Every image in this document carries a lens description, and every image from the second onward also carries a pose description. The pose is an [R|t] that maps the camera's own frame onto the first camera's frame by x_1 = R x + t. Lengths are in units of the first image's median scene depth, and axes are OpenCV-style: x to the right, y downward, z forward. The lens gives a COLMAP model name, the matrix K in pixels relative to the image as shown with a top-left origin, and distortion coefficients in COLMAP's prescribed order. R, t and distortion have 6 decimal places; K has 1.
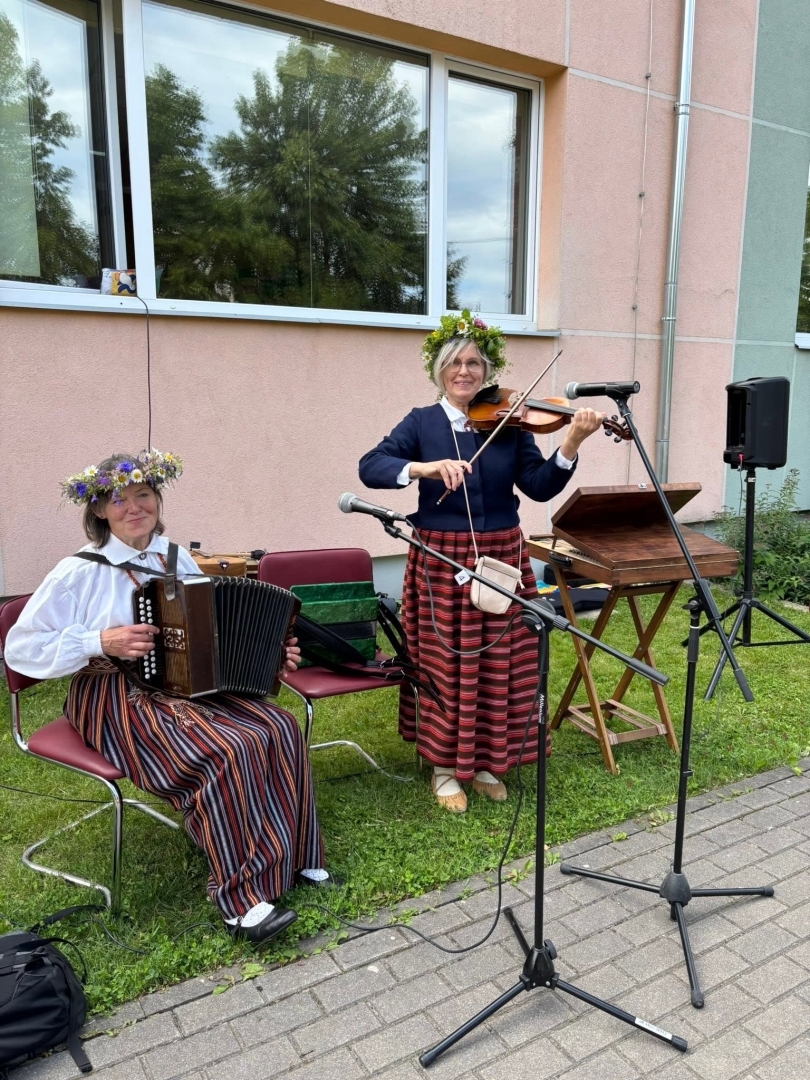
lens RADIAL K [[827.9, 0, 405.0], [0, 827.9, 540.0], [0, 0, 1]] dist [0.004540, 0.003928]
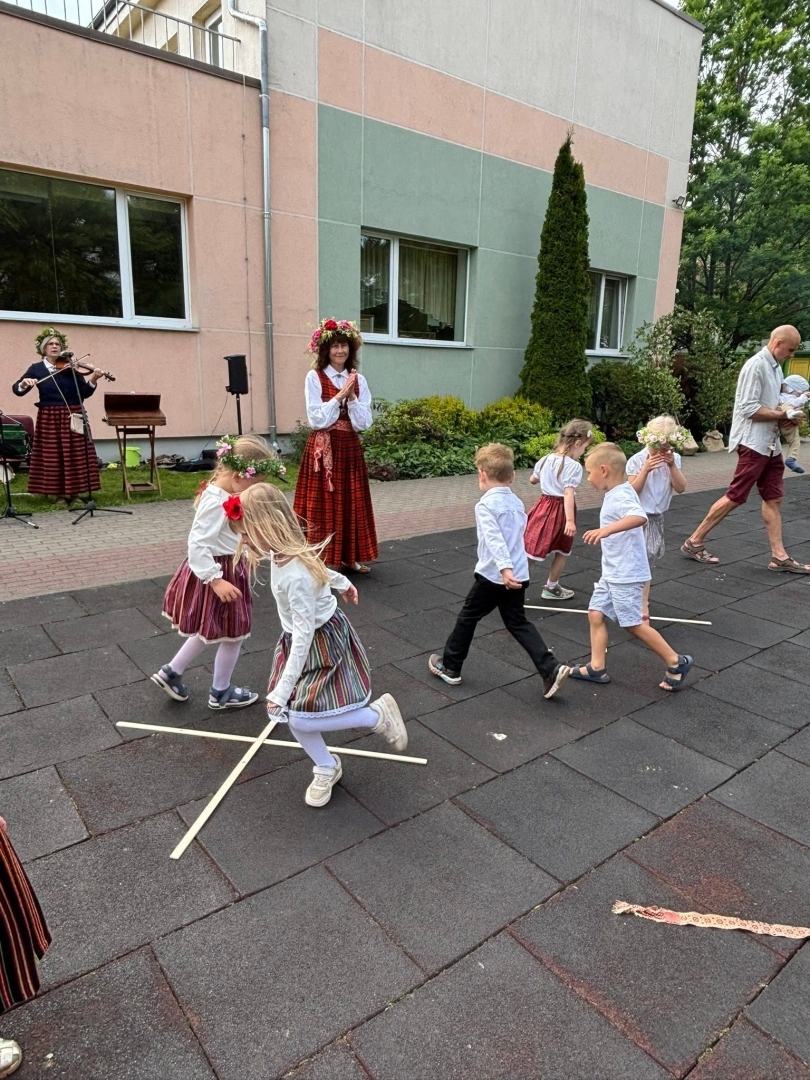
lens RADIAL K [[687.6, 0, 405.0], [0, 687.6, 540.0], [0, 0, 1]] dist [-0.000788, -0.000197]
pose [[0.991852, -0.004898, 0.127300, 0.630300], [-0.004153, 0.997487, 0.070734, 0.181819], [-0.127327, -0.070686, 0.989339, -0.987398]]
